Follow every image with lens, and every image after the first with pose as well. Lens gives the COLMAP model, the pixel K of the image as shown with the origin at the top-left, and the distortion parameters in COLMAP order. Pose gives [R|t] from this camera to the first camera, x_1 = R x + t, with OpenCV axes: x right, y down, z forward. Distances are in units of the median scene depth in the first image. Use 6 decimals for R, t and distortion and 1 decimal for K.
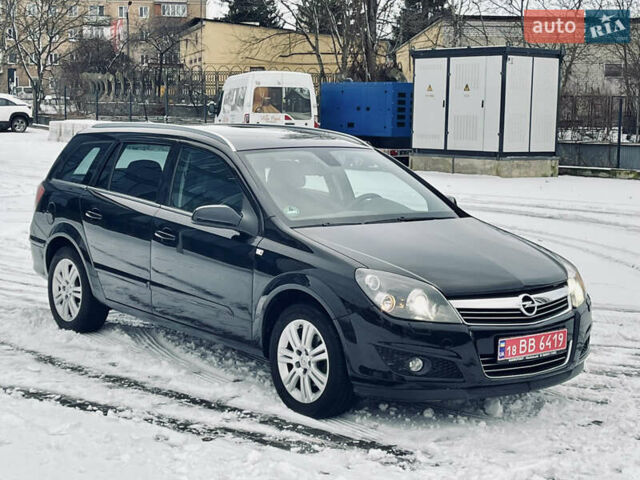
lens RADIAL K [[1192.8, 0, 320.0], [0, 1192.8, 240.0], [0, 0, 1]] dist [0.036275, 0.180325]
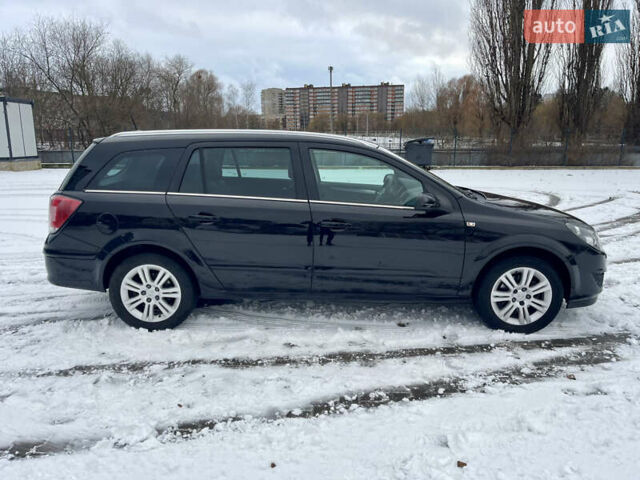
lens RADIAL K [[484.1, 0, 320.0], [0, 484.1, 240.0], [0, 0, 1]] dist [0.007500, 0.000757]
pose [[0.633603, -0.181855, 0.751982, -0.587457], [0.101457, 0.983118, 0.152266, -0.074677], [-0.766977, -0.020183, 0.641357, 0.835538]]
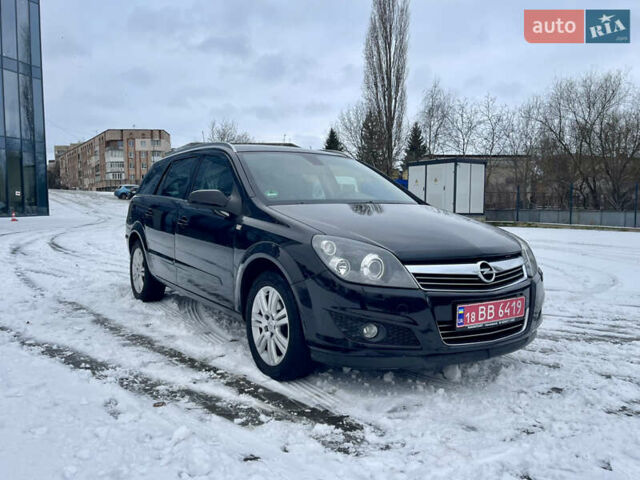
lens RADIAL K [[547.5, 0, 320.0], [0, 547.5, 240.0], [0, 0, 1]] dist [0.009796, 0.004794]
pose [[0.995914, -0.002809, -0.090261, 0.076441], [-0.001421, 0.998905, -0.046765, 0.049116], [0.090293, 0.046702, 0.994820, 0.525586]]
